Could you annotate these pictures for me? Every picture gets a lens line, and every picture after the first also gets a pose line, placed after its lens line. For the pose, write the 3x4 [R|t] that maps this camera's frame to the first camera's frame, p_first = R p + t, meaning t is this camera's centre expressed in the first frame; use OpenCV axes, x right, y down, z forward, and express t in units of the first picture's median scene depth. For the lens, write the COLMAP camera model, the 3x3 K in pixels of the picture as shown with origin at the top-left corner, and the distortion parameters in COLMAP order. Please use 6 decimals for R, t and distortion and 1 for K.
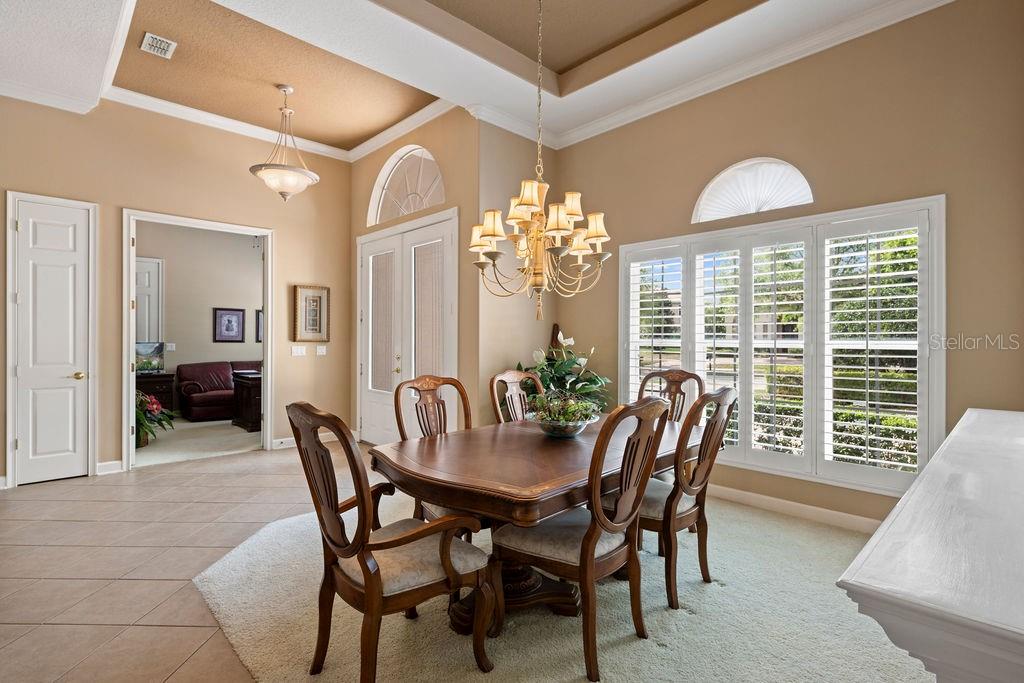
lens RADIAL K [[475.6, 0, 510.7], [0, 475.6, 337.5], [0, 0, 1]] dist [0.000133, -0.001541]
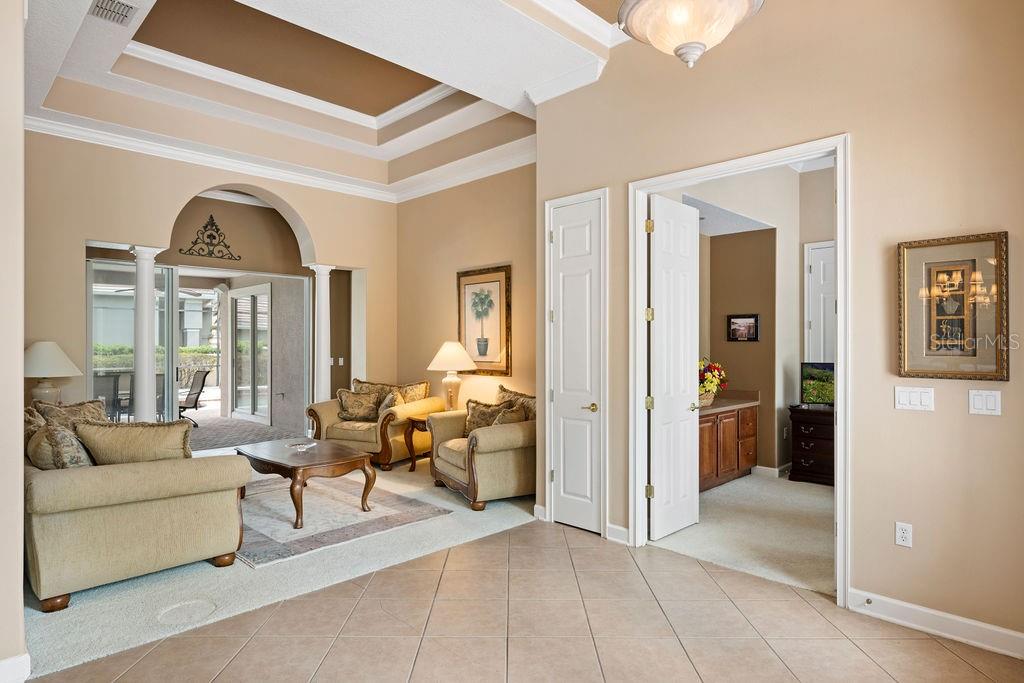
lens RADIAL K [[569.9, 0, 510.8], [0, 569.9, 341.9], [0, 0, 1]] dist [0.000130, 0.000246]
pose [[0.045151, -0.011690, -0.998912, 0.049581], [-0.005436, 0.999914, -0.011947, -0.017152], [0.998965, 0.005970, 0.045083, 0.778464]]
